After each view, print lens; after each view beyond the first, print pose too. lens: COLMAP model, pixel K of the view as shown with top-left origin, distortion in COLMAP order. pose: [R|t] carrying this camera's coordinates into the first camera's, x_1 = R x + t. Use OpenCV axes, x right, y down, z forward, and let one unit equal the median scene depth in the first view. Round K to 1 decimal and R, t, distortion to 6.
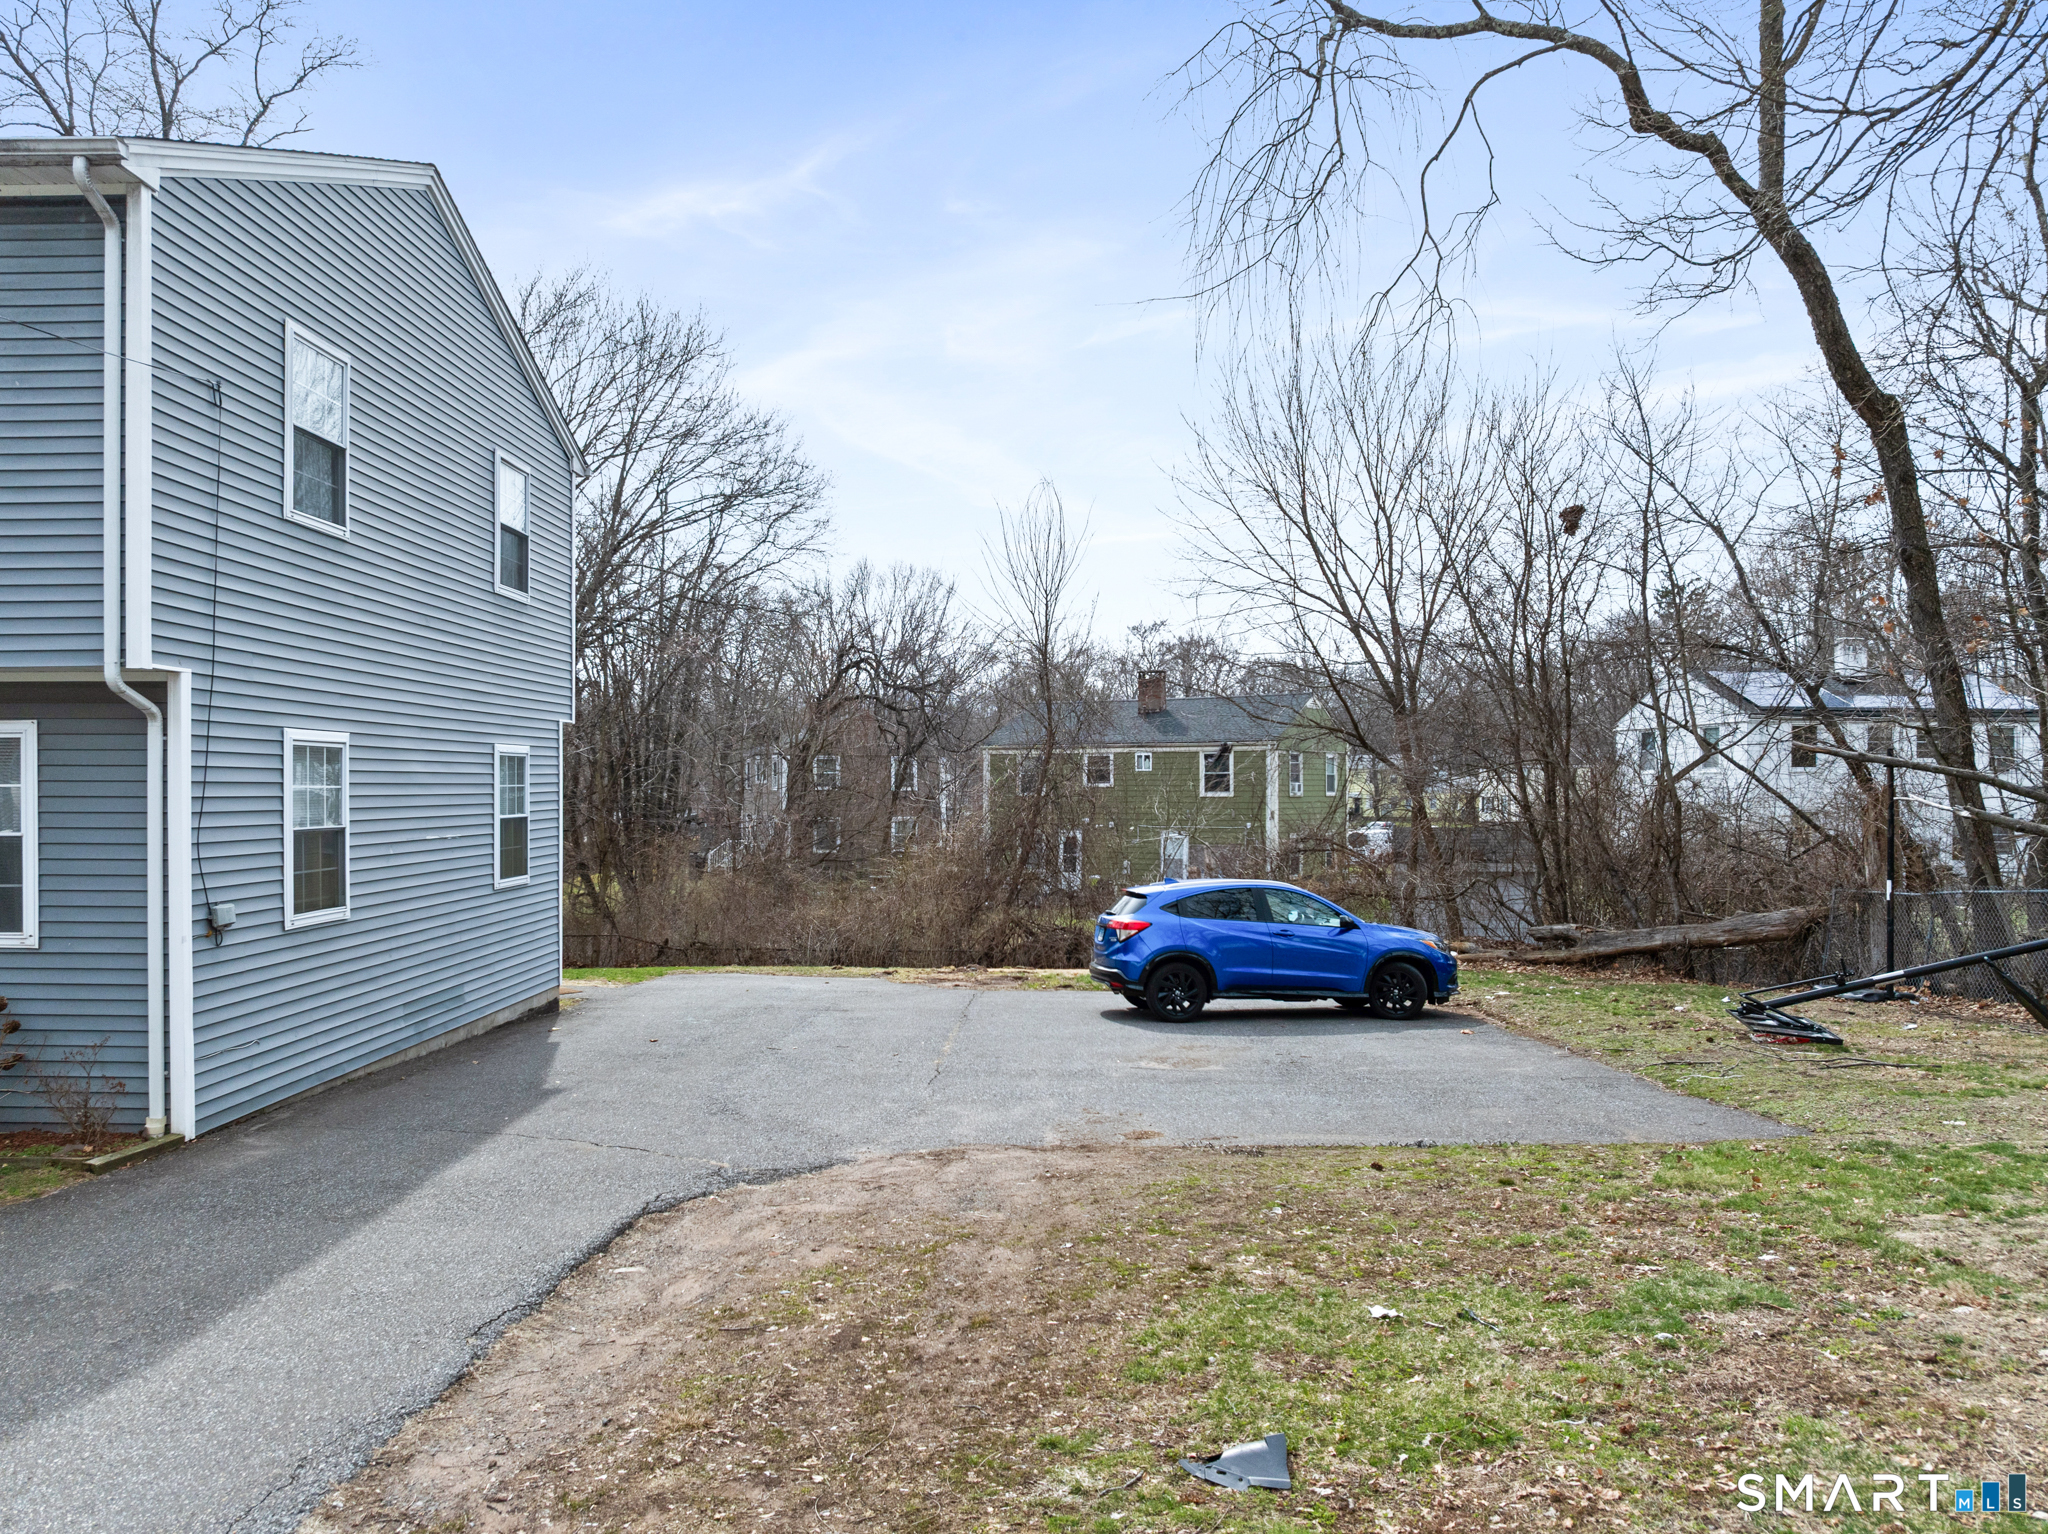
lens RADIAL K [[1448.1, 0, 1028.6], [0, 1448.1, 806.0], [0, 0, 1]] dist [-0.083894, 0.054761]
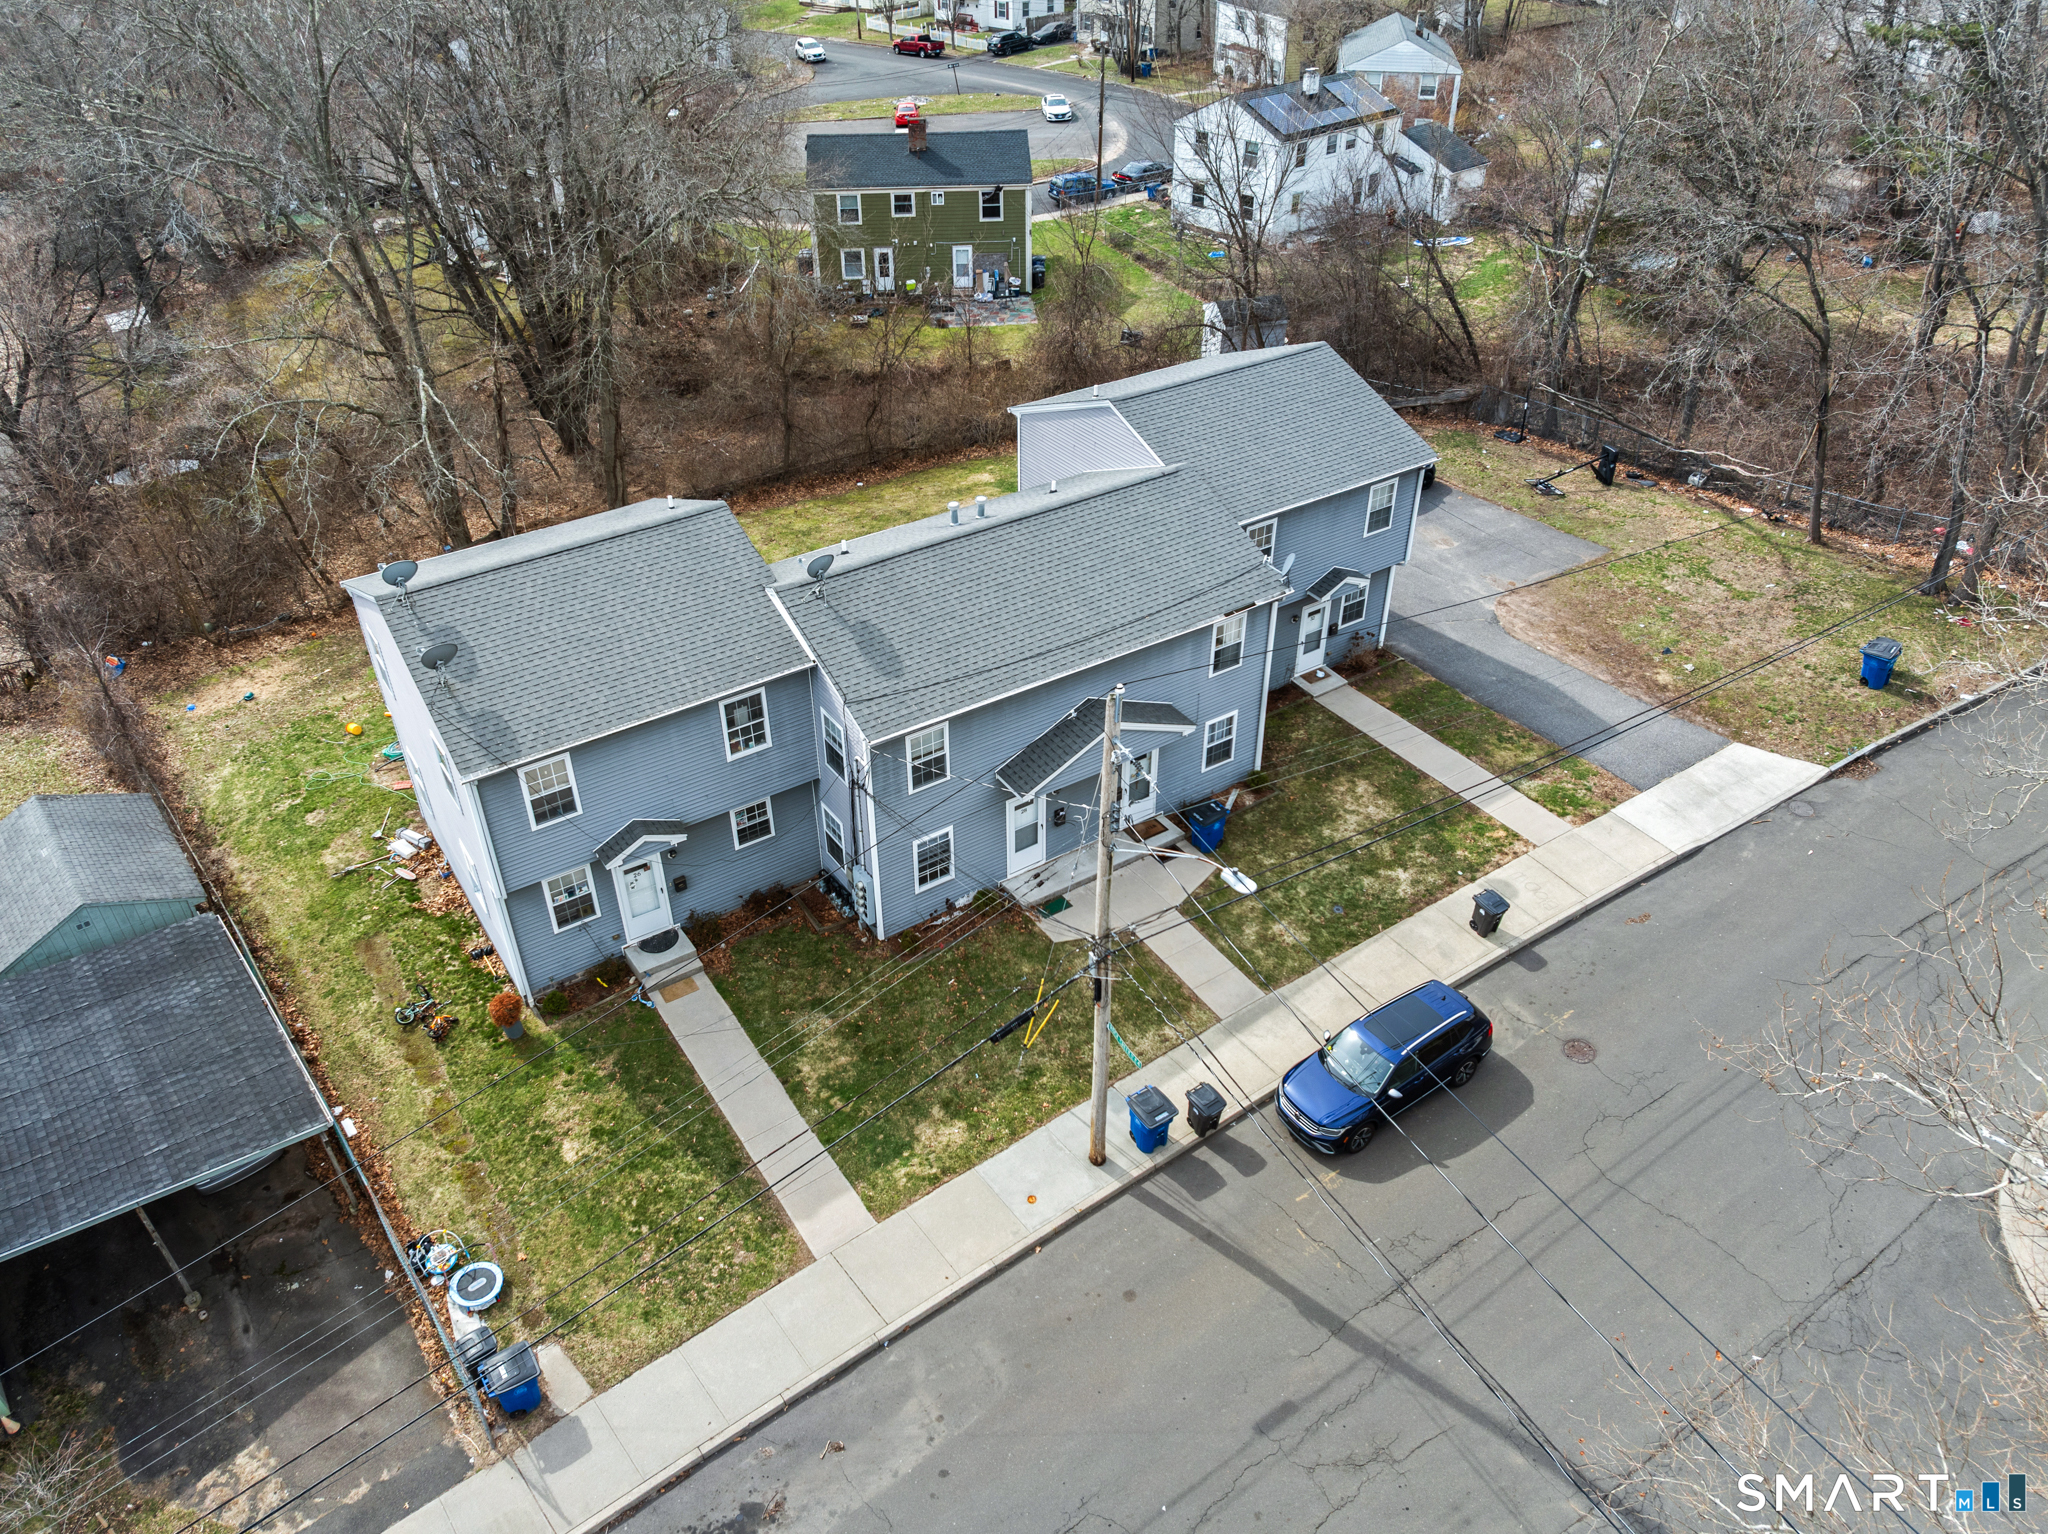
lens RADIAL K [[1434.4, 0, 1024.0], [0, 1434.4, 767.0], [0, 0, 1]] dist [-0.033579, -0.004054]
pose [[0.825628, -0.332660, 0.455714, -3.674068], [0.013252, 0.818906, 0.573774, -2.037999], [-0.564059, -0.467685, 0.680521, -1.586194]]
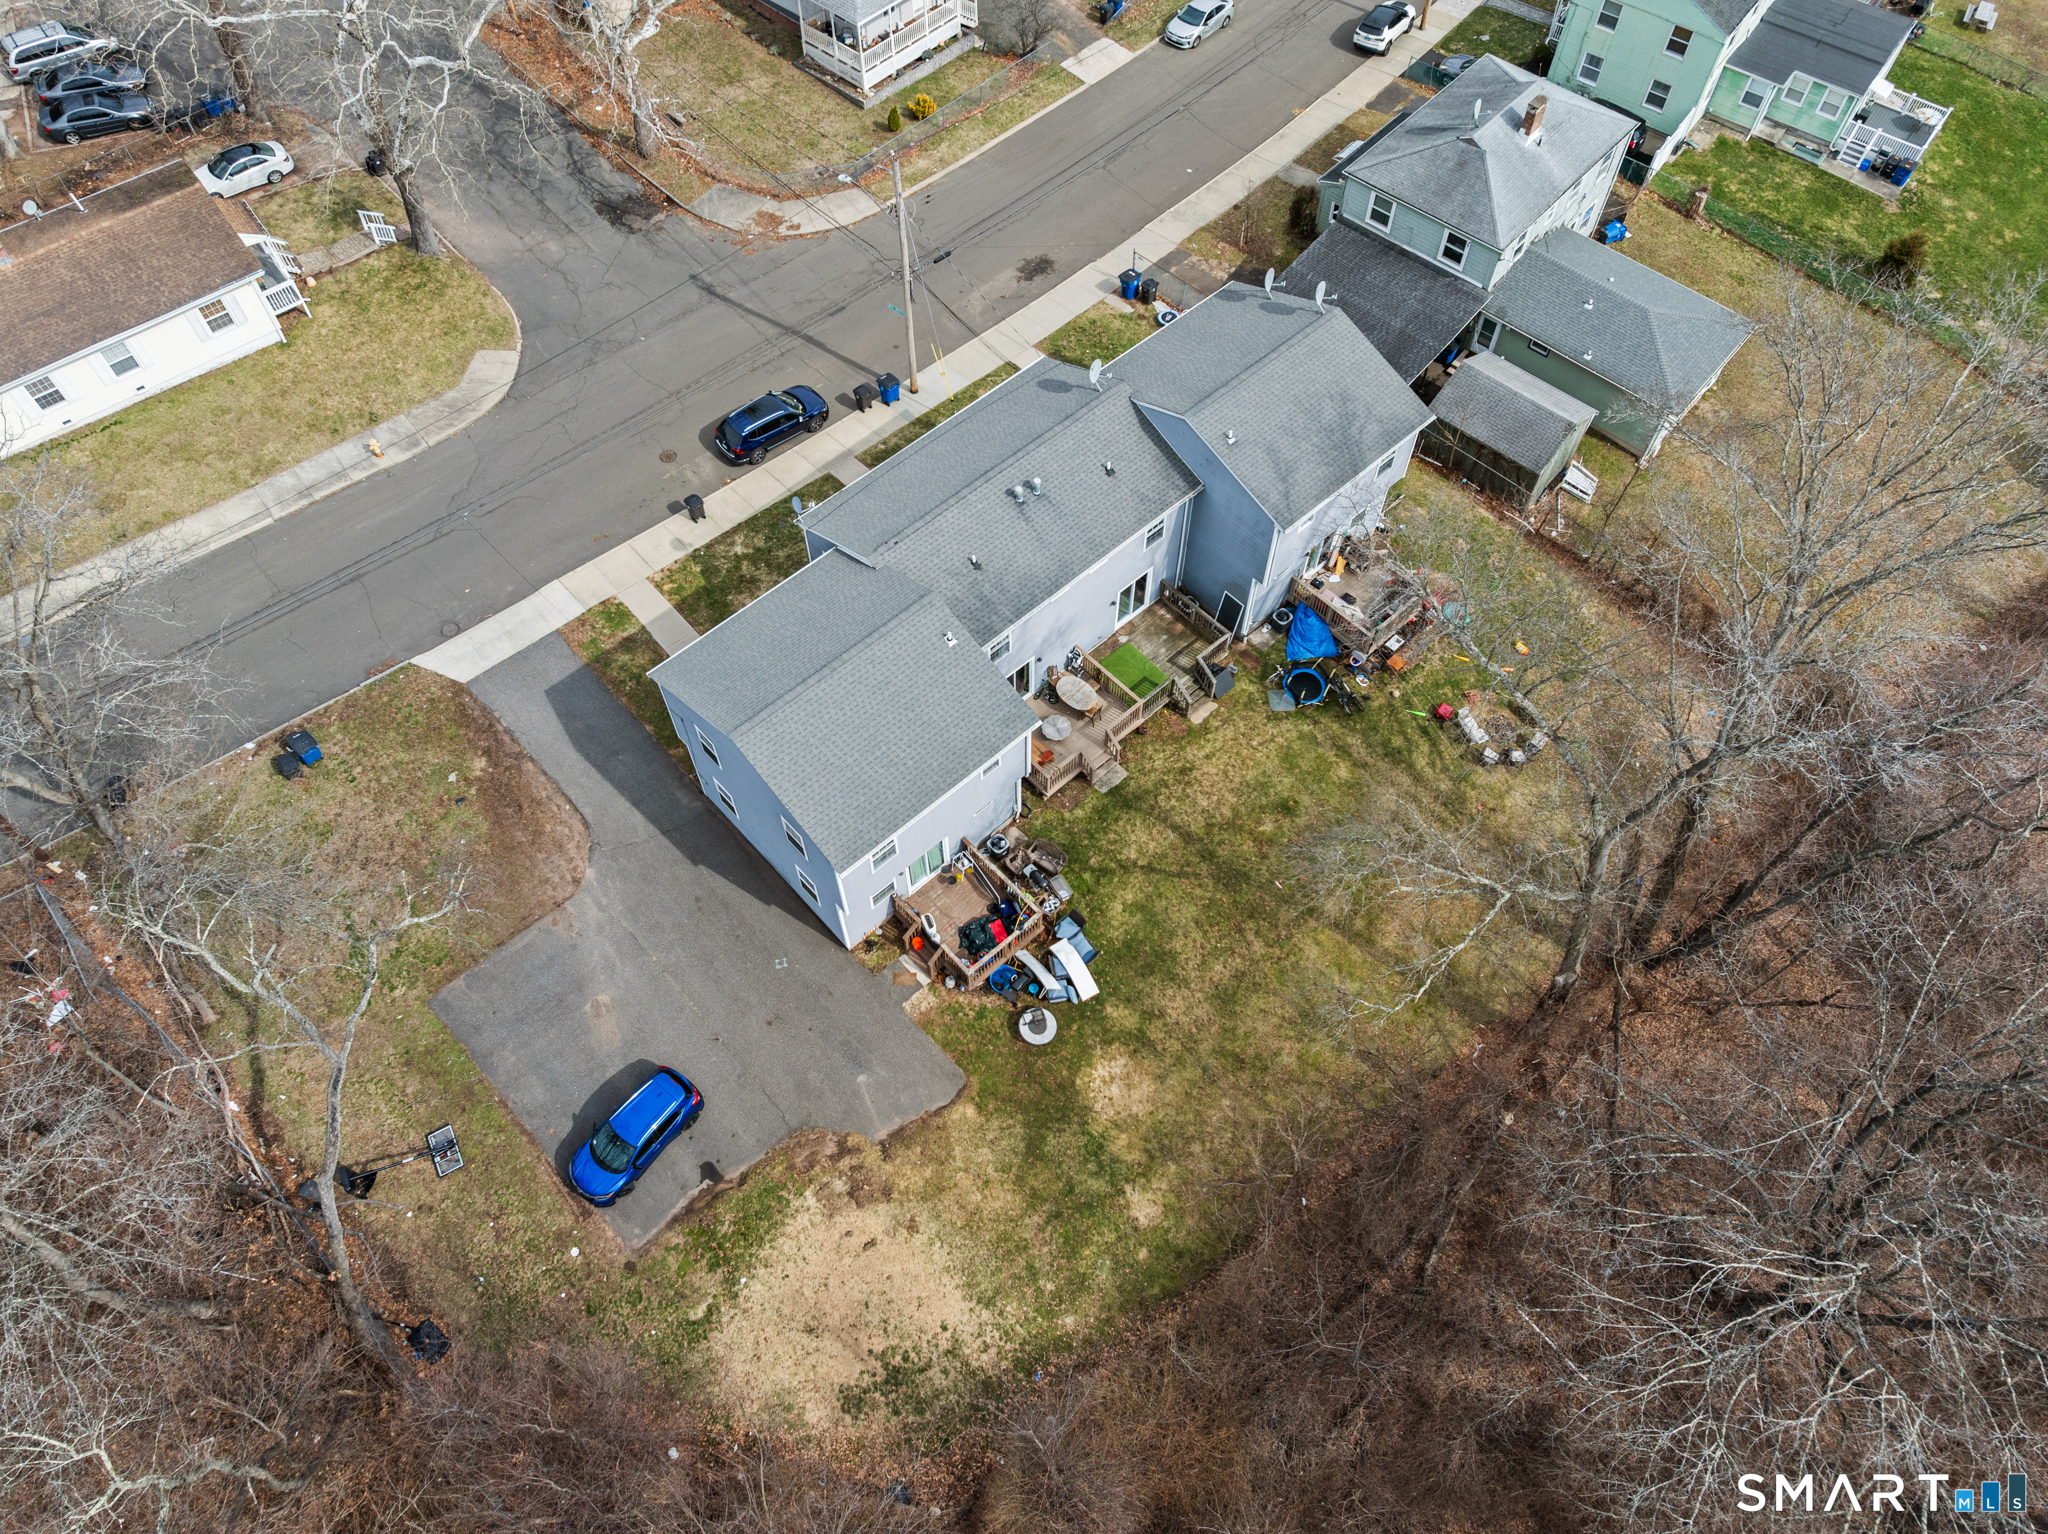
lens RADIAL K [[1434.4, 0, 1024.0], [0, 1434.4, 767.0], [0, 0, 1]] dist [-0.033579, -0.004054]
pose [[-0.728833, 0.583892, -0.357593, 0.348162], [-0.012625, 0.510719, 0.859655, -4.215582], [0.684575, 0.631060, -0.364857, 3.573736]]
